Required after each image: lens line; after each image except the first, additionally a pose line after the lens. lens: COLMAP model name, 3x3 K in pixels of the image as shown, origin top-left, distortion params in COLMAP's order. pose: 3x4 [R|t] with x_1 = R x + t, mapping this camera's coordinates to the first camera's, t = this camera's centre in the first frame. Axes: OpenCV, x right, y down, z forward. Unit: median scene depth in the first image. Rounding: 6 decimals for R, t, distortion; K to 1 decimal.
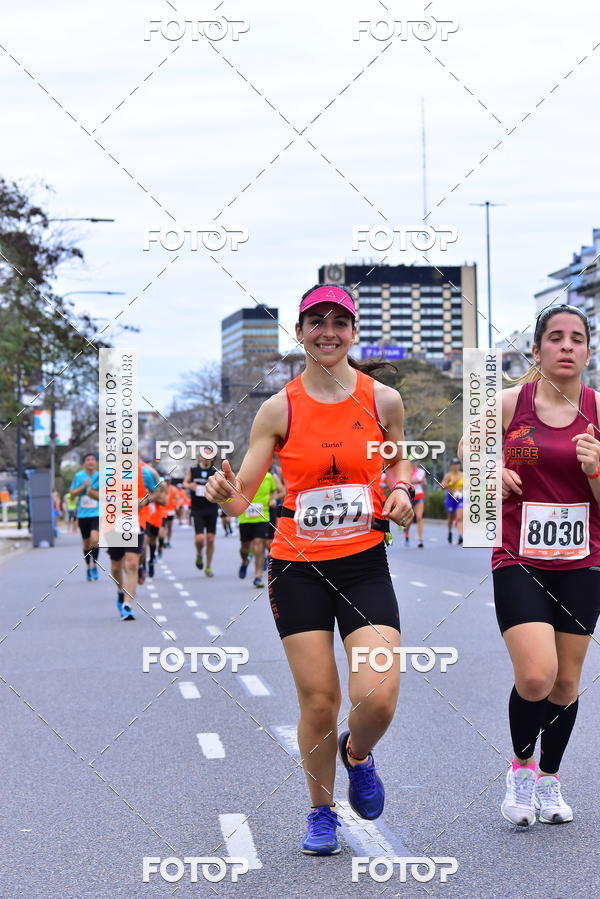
lens RADIAL K [[4360.4, 0, 300.0], [0, 4360.4, 343.4], [0, 0, 1]] dist [0.241513, 10.239796]
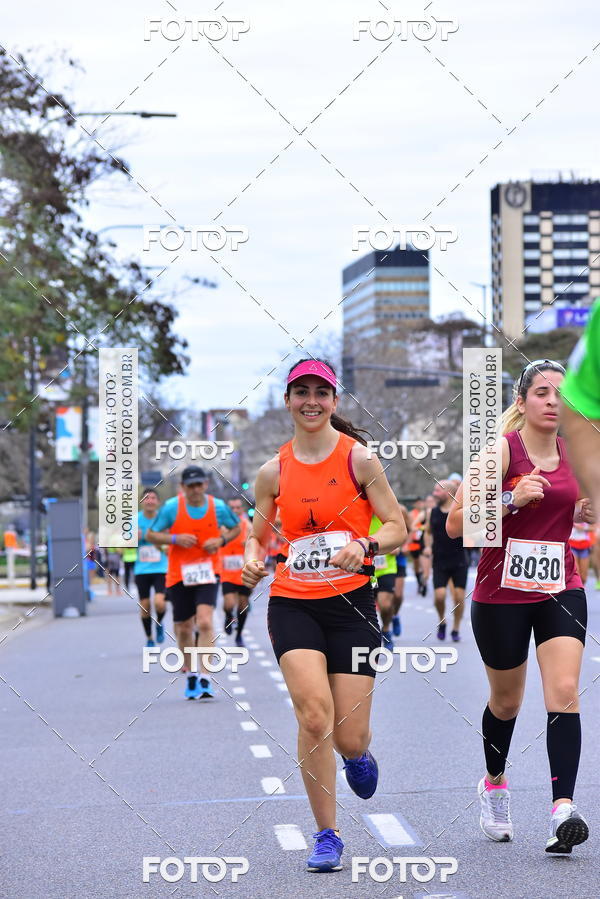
lens RADIAL K [[5935.5, 0, 336.0], [0, 5935.5, 437.2], [0, 0, 1]] dist [1.552533, 80.094492]
pose [[0.999963, -0.003454, -0.007824, -0.012033], [0.003605, 0.999805, 0.019394, 0.002650], [0.007756, -0.019421, 0.999781, 0.109027]]
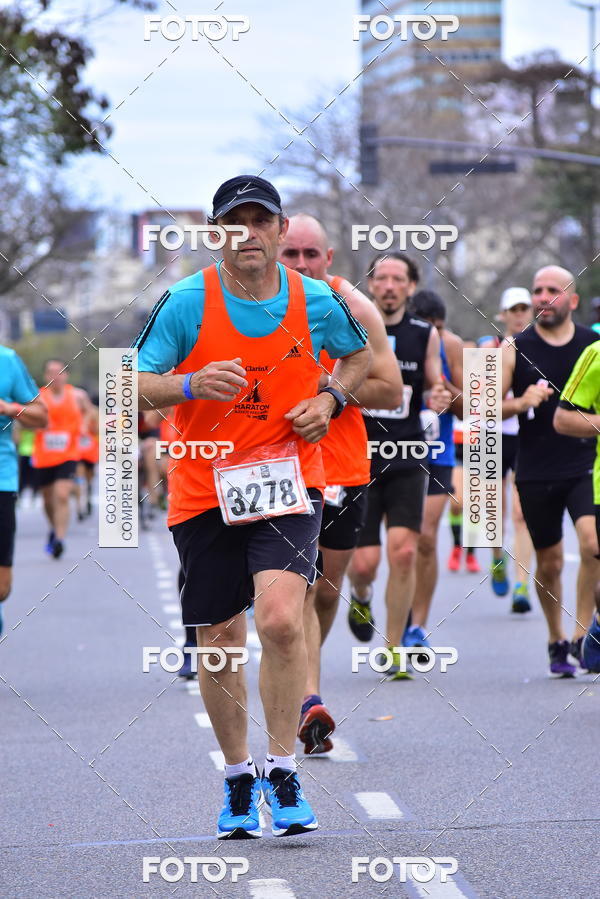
lens RADIAL K [[5662.1, 0, 315.0], [0, 5662.1, 419.9], [0, 0, 1]] dist [1.662051, 37.539488]
pose [[0.999967, -0.000575, -0.008046, -0.017886], [0.001030, 0.998393, 0.056657, 0.005295], [0.008001, -0.056664, 0.998361, 0.472864]]
